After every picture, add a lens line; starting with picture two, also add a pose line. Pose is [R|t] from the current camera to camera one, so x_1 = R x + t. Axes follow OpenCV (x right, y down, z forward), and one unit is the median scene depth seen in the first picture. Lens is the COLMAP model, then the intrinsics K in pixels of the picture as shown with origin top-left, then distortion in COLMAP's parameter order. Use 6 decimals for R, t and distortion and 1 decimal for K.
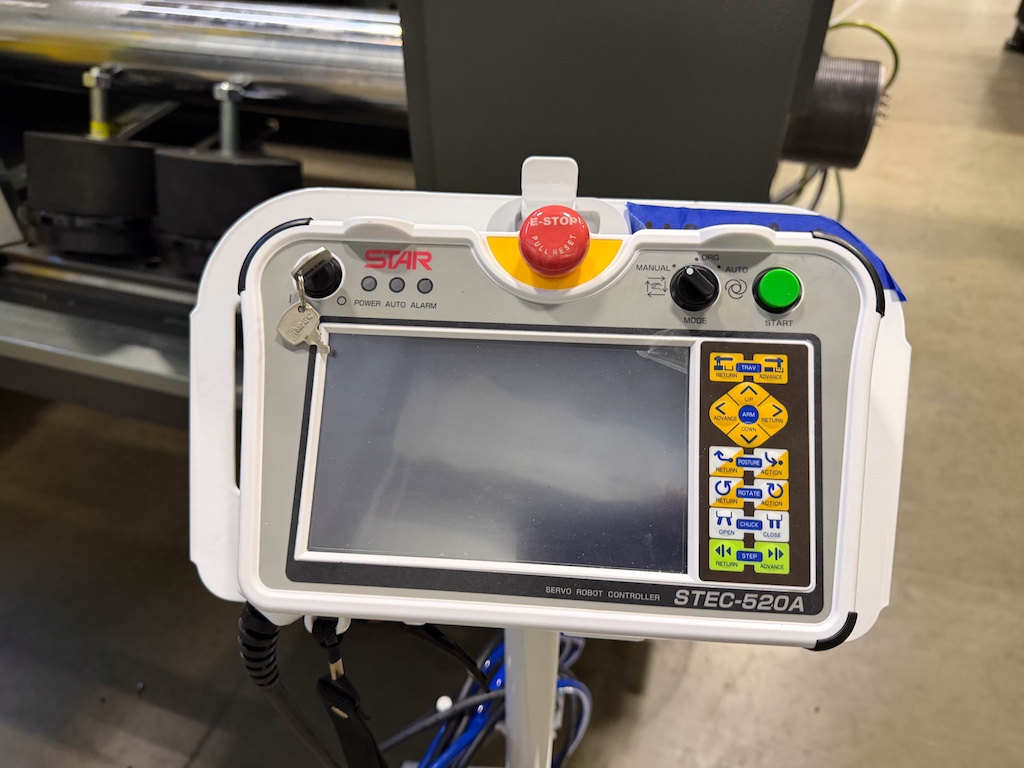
lens RADIAL K [[728.2, 0, 516.6], [0, 728.2, 388.3], [0, 0, 1]] dist [0.043433, 0.009982]
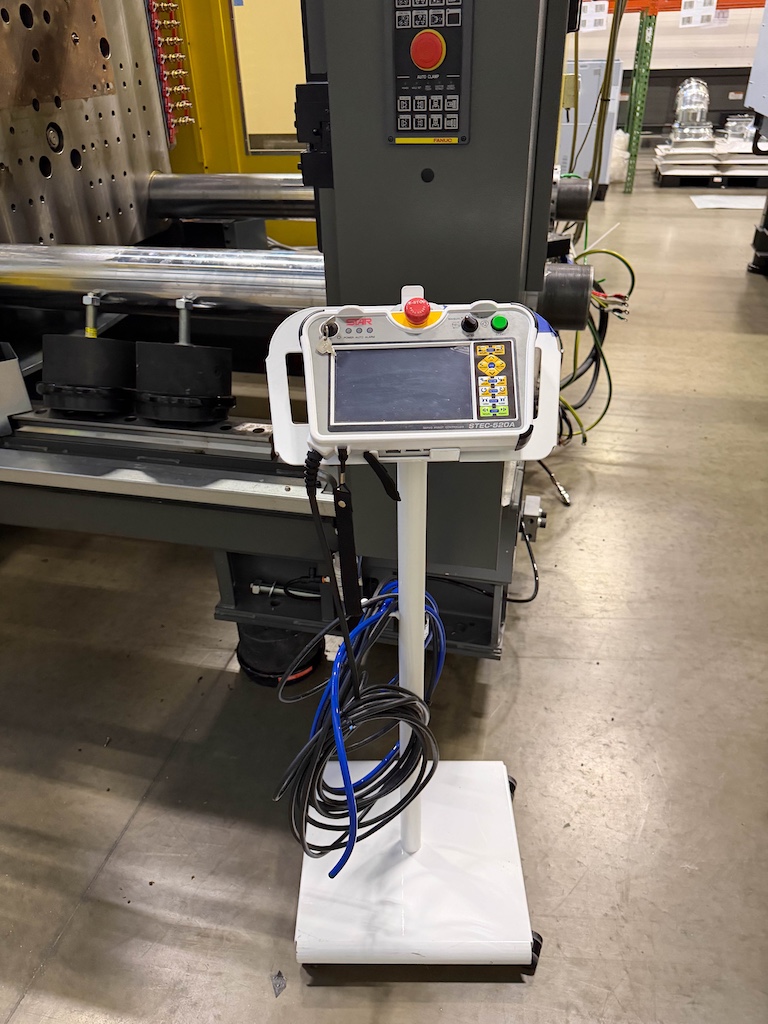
lens RADIAL K [[710.5, 0, 384.0], [0, 710.5, 512.0], [0, 0, 1]] dist [0.146851, -0.001398]
pose [[0.997417, -0.054497, 0.046788, -0.232206], [0.060660, 0.987948, -0.142407, 0.890798], [-0.038463, 0.144877, 0.988702, -1.496107]]
